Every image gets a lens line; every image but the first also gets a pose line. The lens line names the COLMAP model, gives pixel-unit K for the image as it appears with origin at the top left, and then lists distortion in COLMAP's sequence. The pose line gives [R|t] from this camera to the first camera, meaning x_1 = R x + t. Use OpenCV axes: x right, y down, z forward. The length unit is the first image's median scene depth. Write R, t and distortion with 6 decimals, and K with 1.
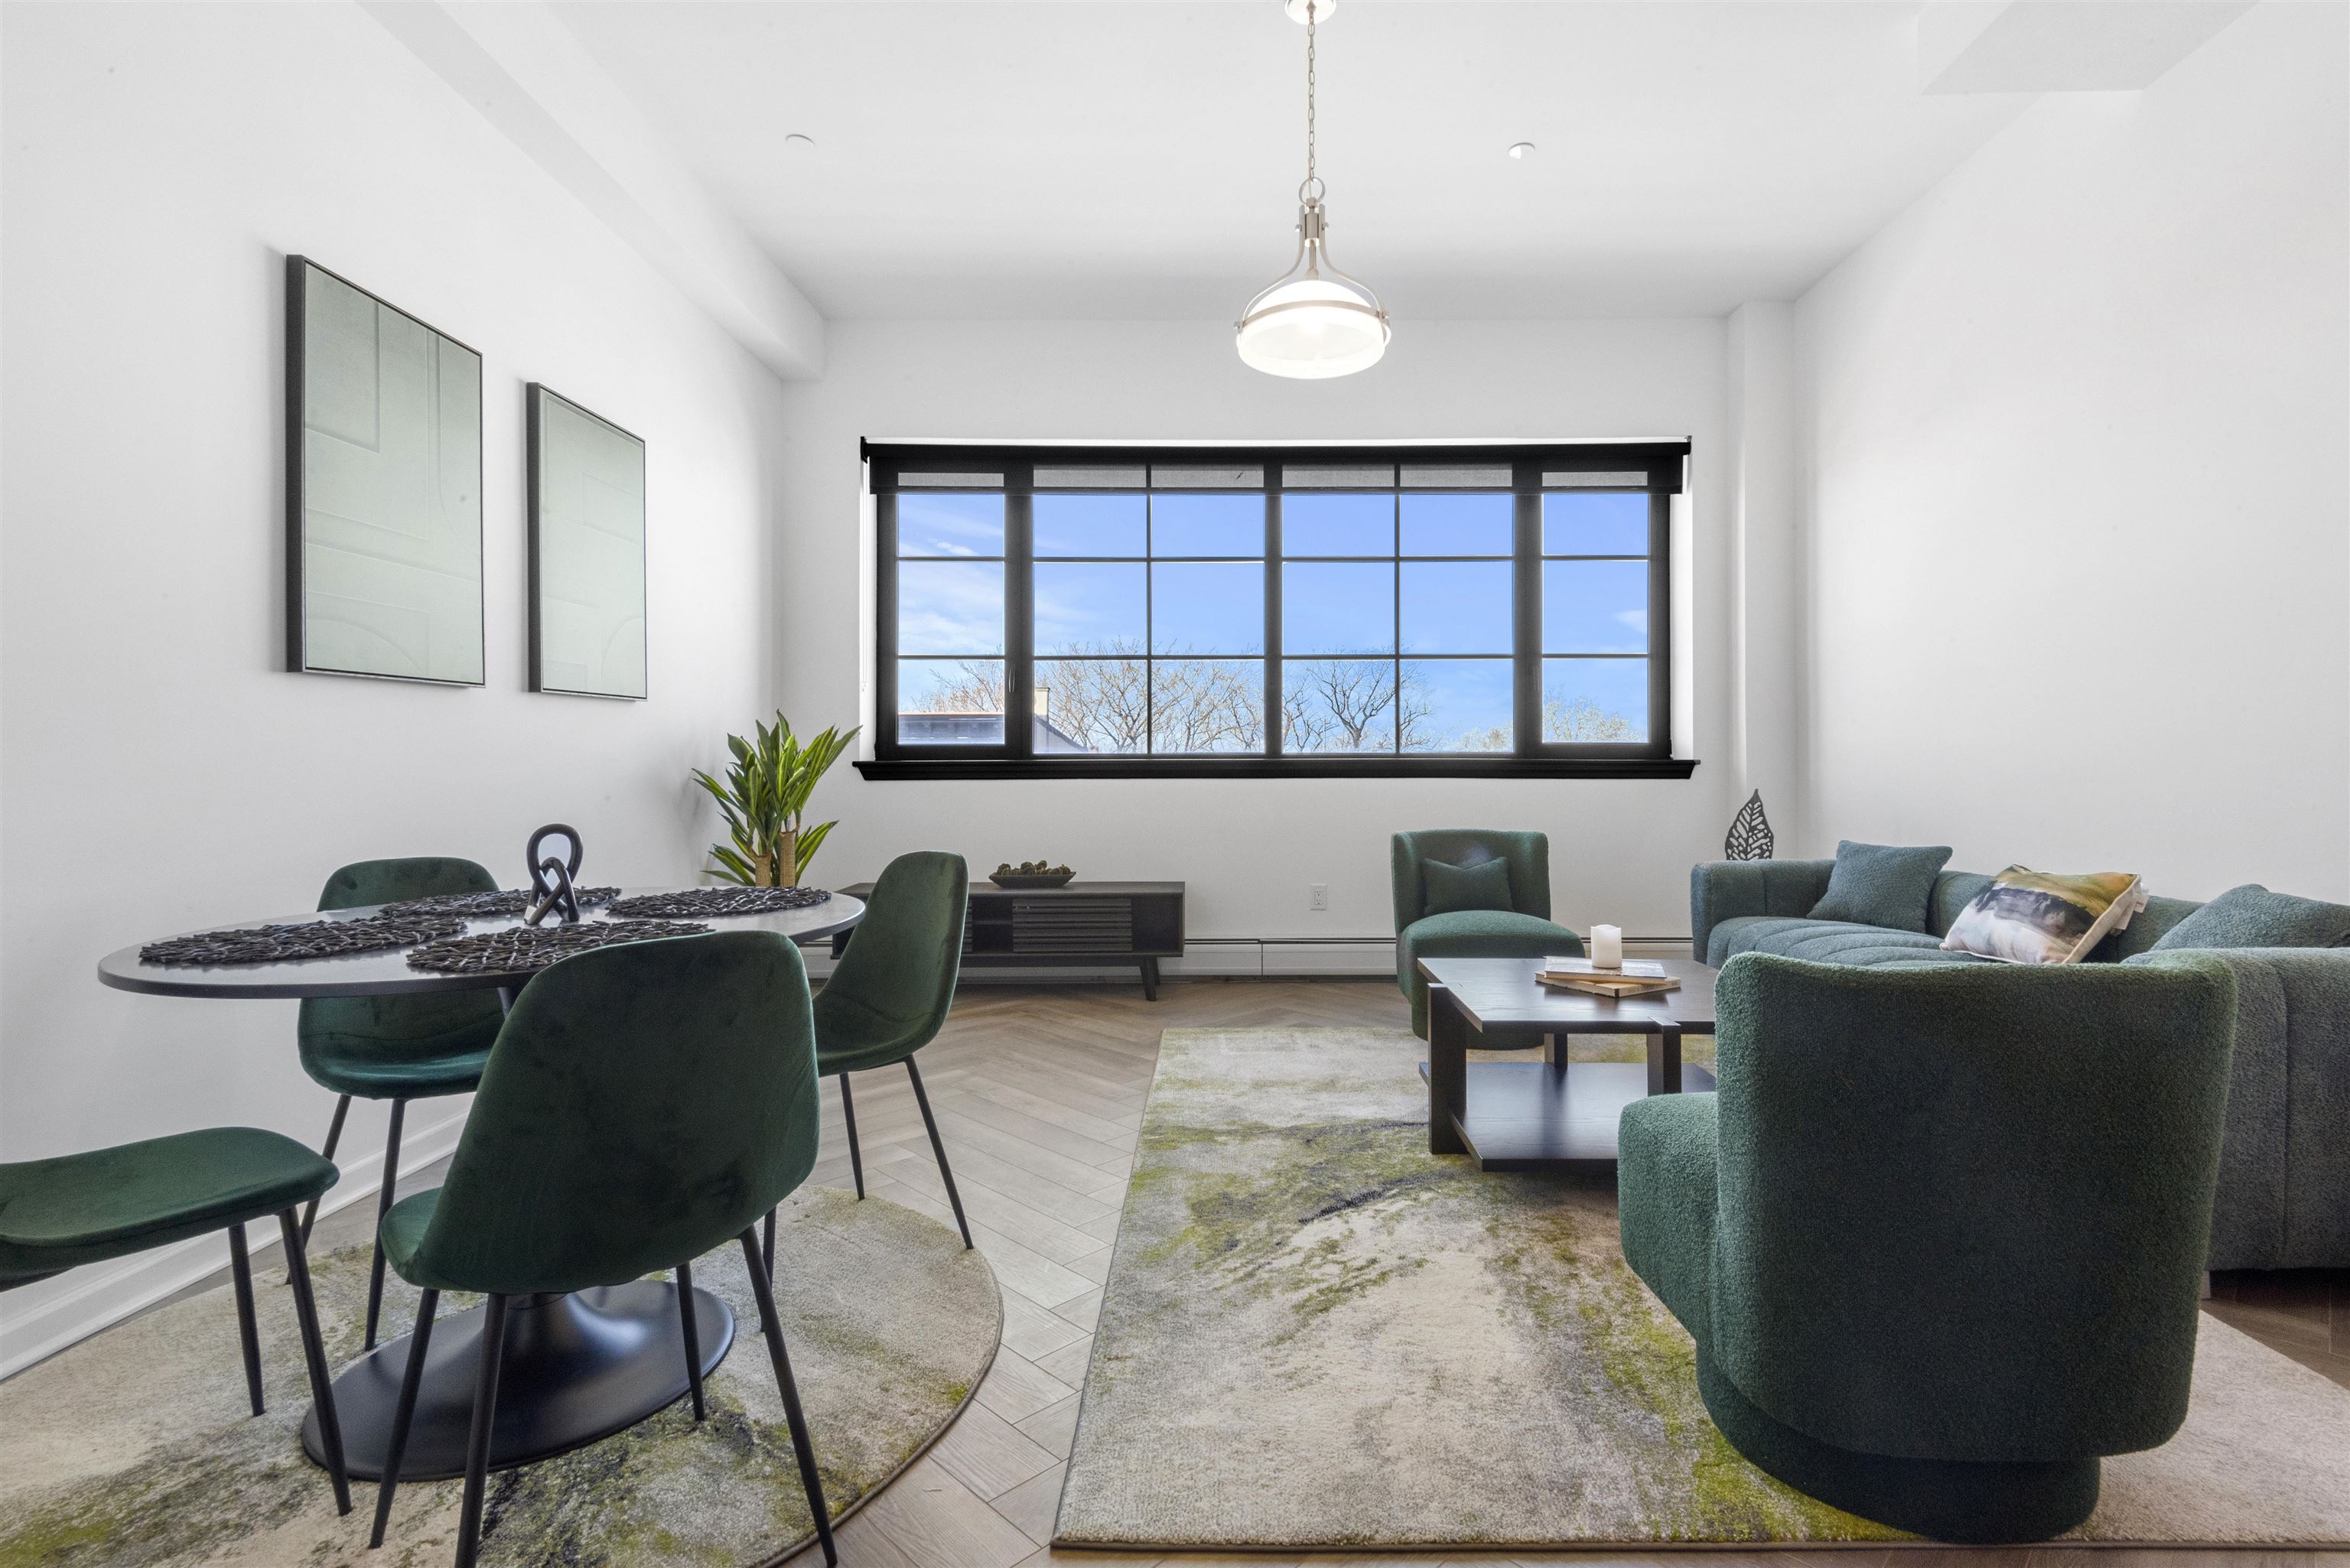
lens RADIAL K [[1104.2, 0, 1244.5], [0, 1104.2, 788.0], [0, 0, 1]] dist [0.025250, -0.014169]
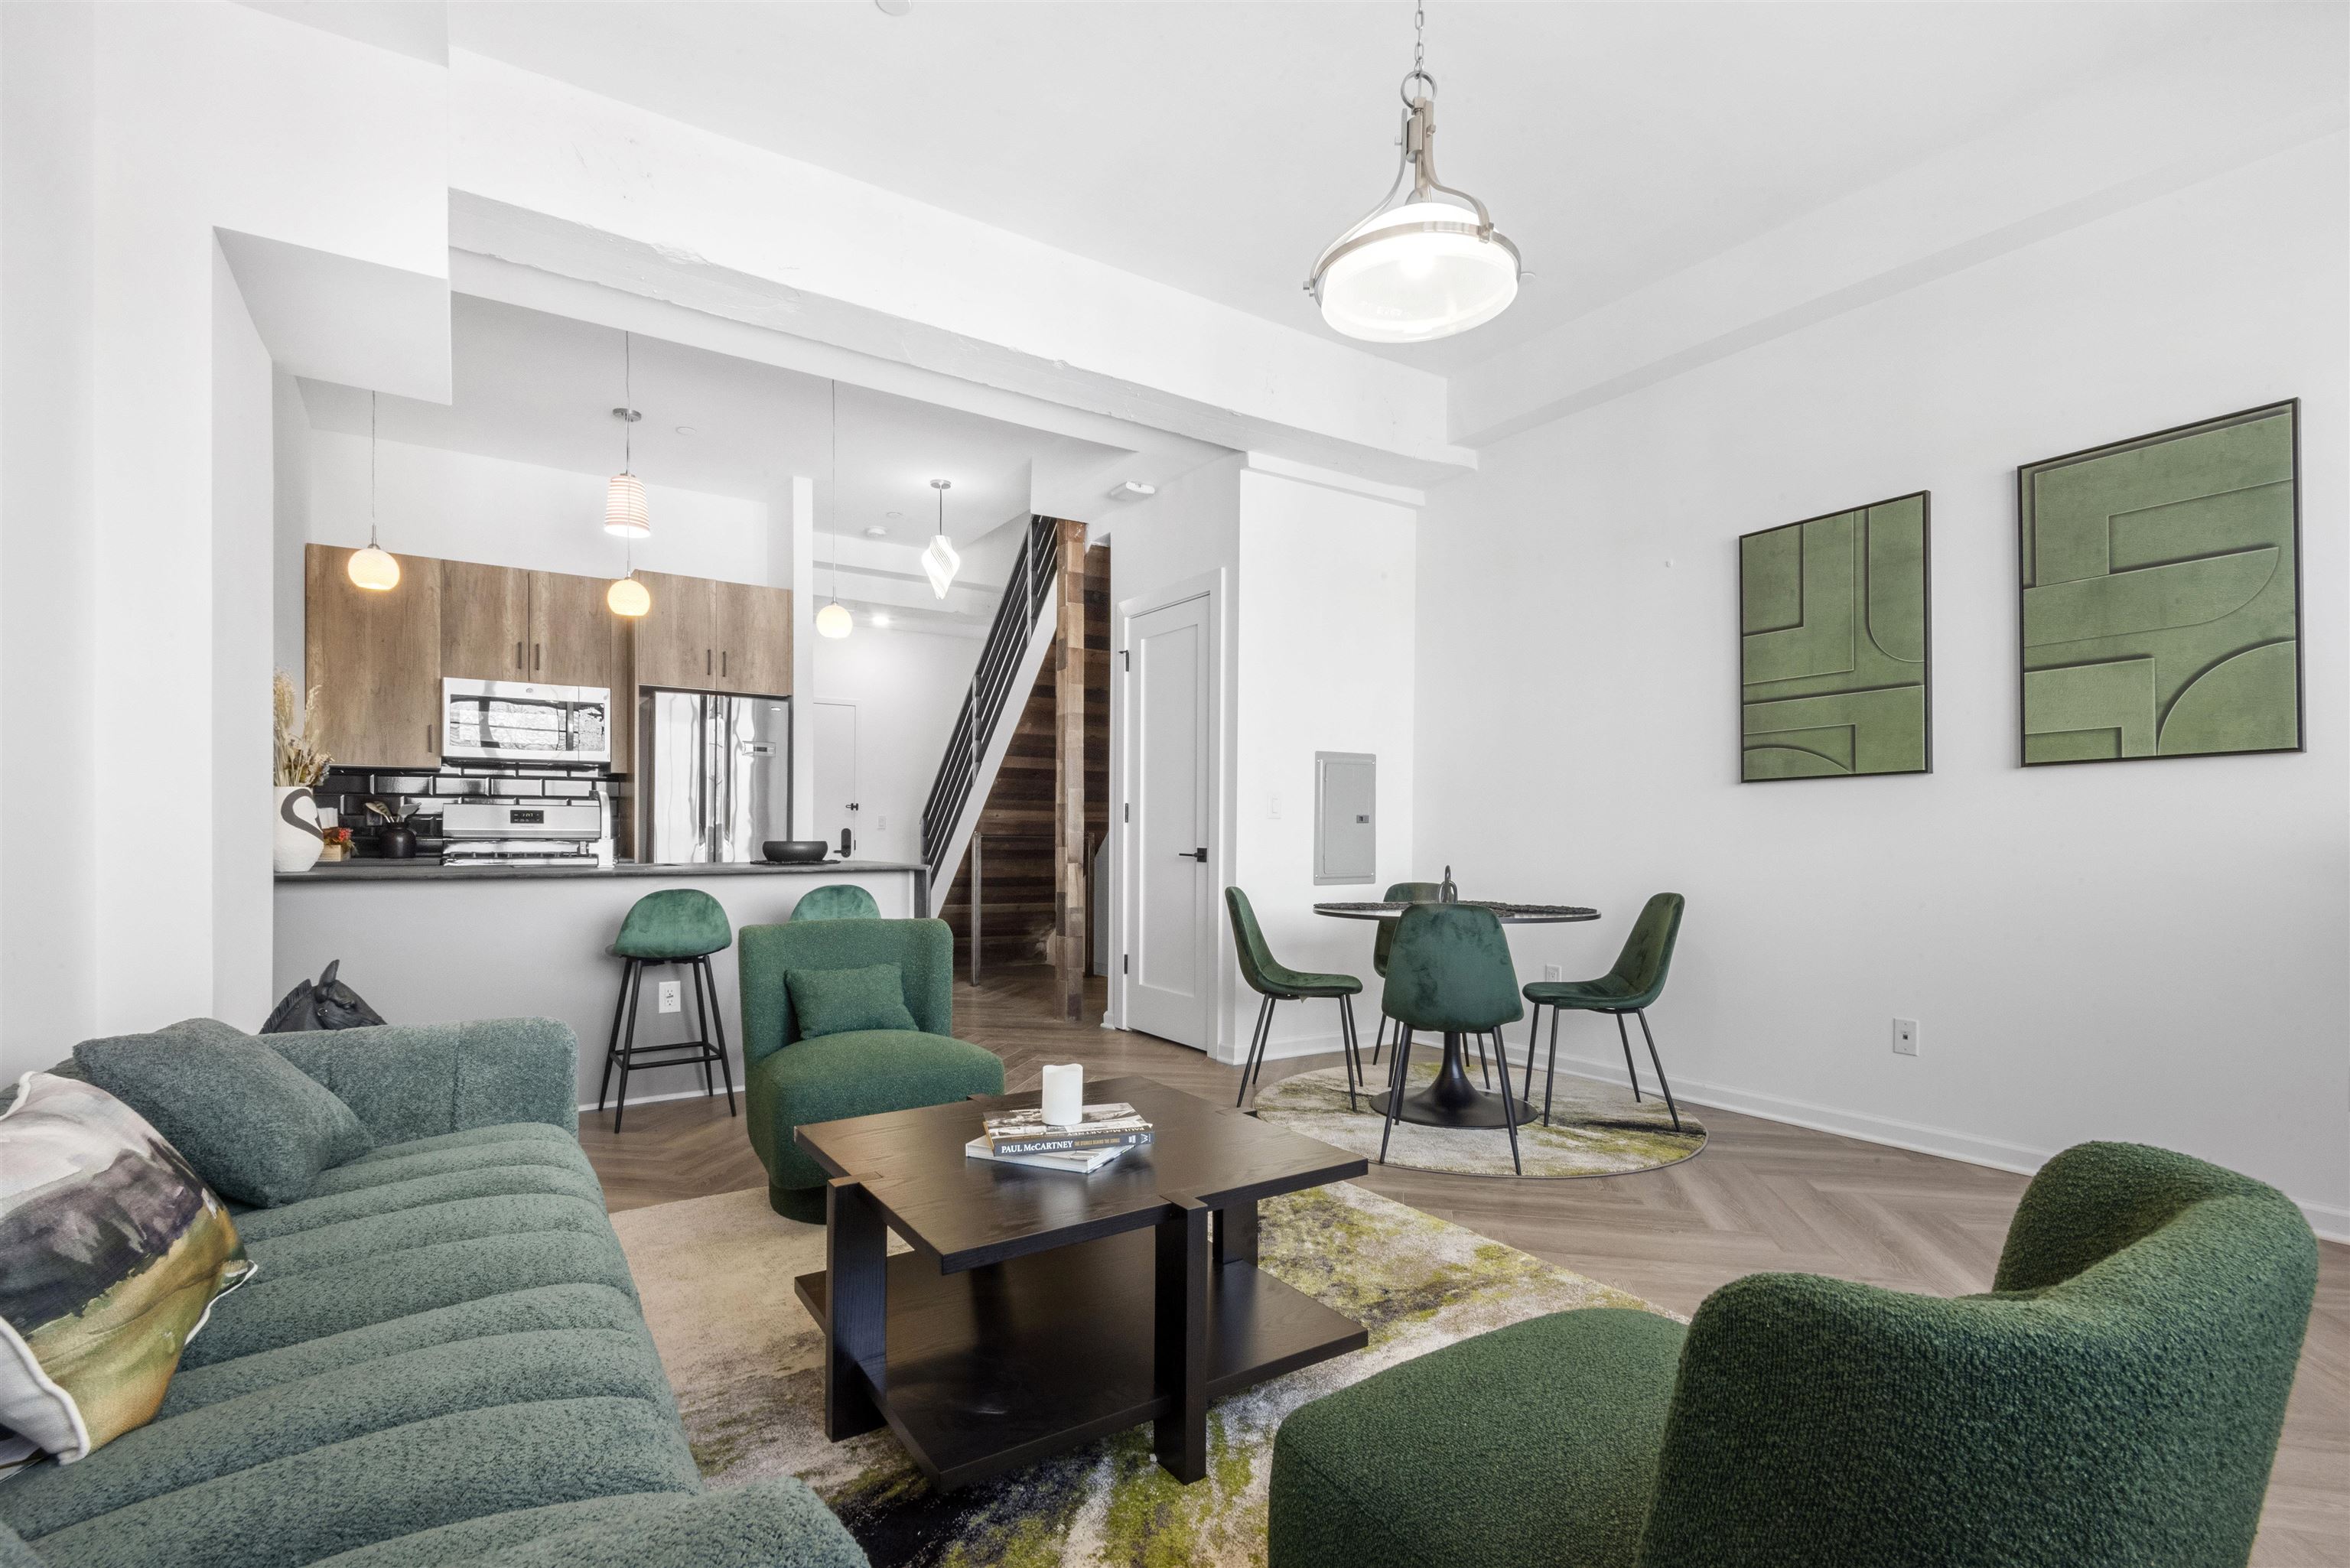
lens RADIAL K [[1104.2, 0, 1173.4], [0, 1104.2, 803.1], [0, 0, 1]] dist [0.025250, -0.014169]
pose [[-0.840999, -0.011984, -0.540904, 0.416924], [-0.006729, 0.999909, -0.011691, -0.025034], [0.540995, -0.006193, -0.841003, 1.034605]]
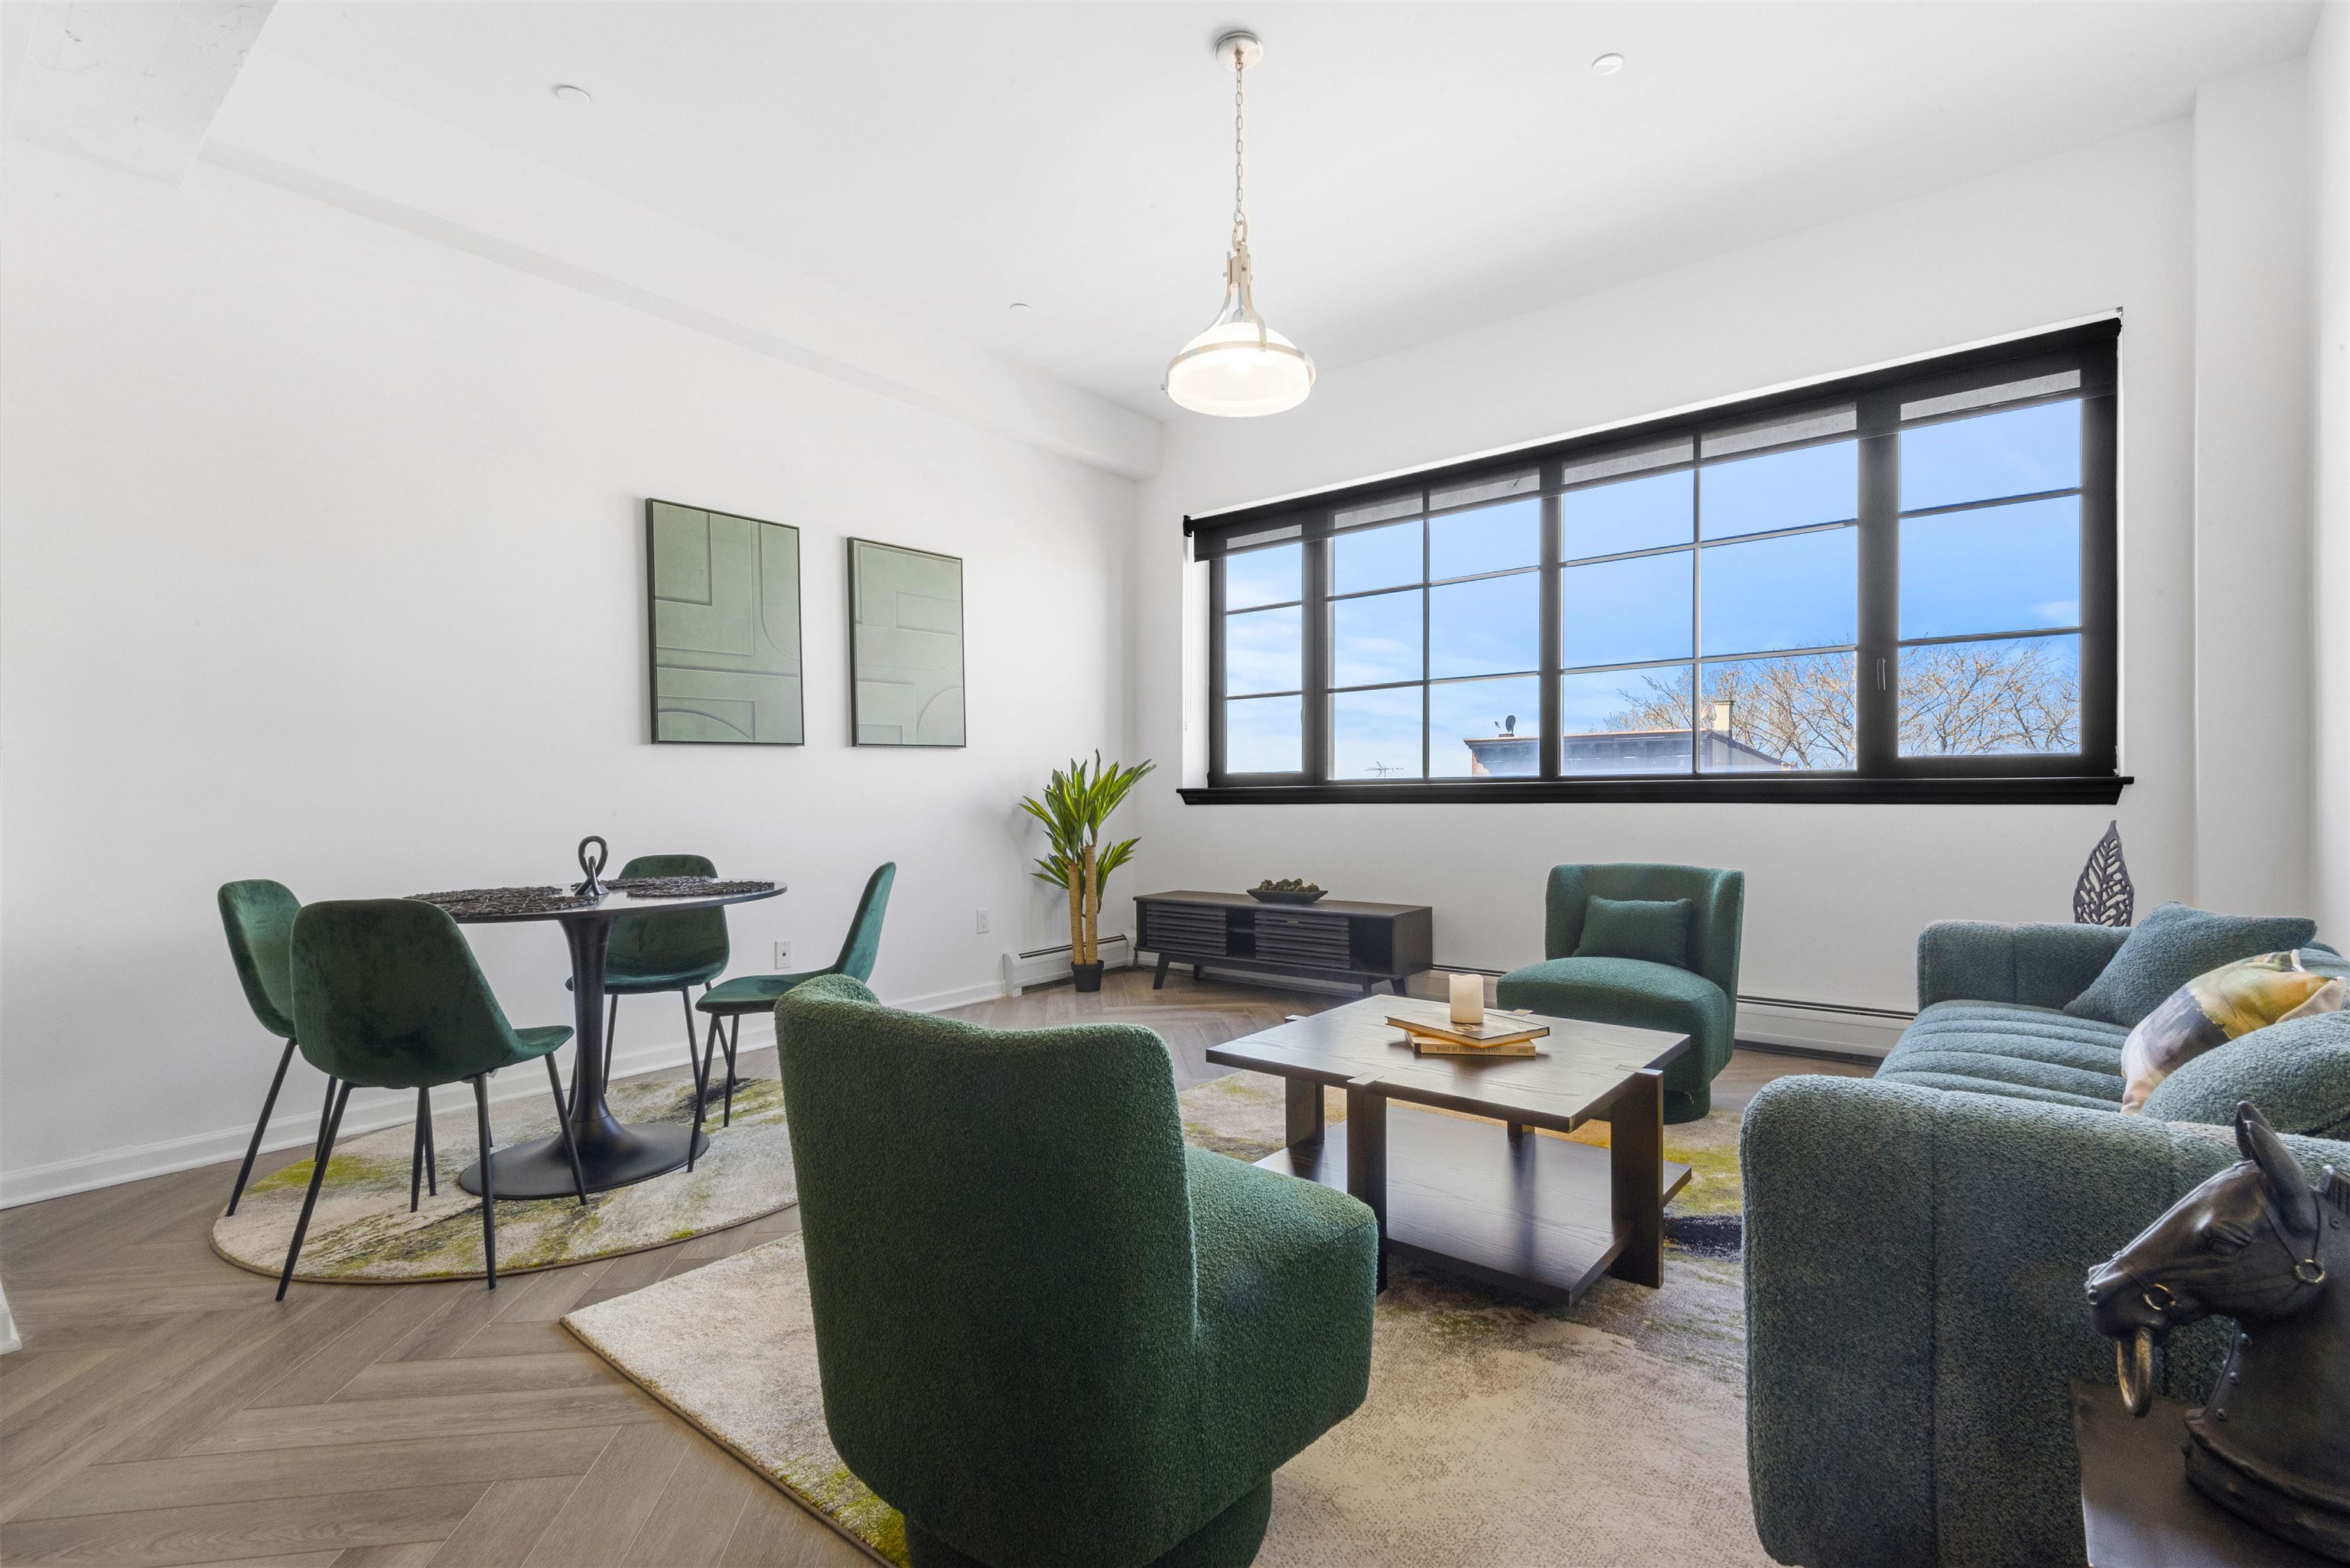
lens RADIAL K [[1104.2, 0, 1198.6], [0, 1104.2, 796.4], [0, 0, 1]] dist [0.025250, -0.014169]
pose [[0.767519, -0.004110, -0.641014, 0.461384], [-0.002712, 0.999950, -0.009659, -0.005273], [0.641021, 0.009153, 0.767469, 0.120708]]
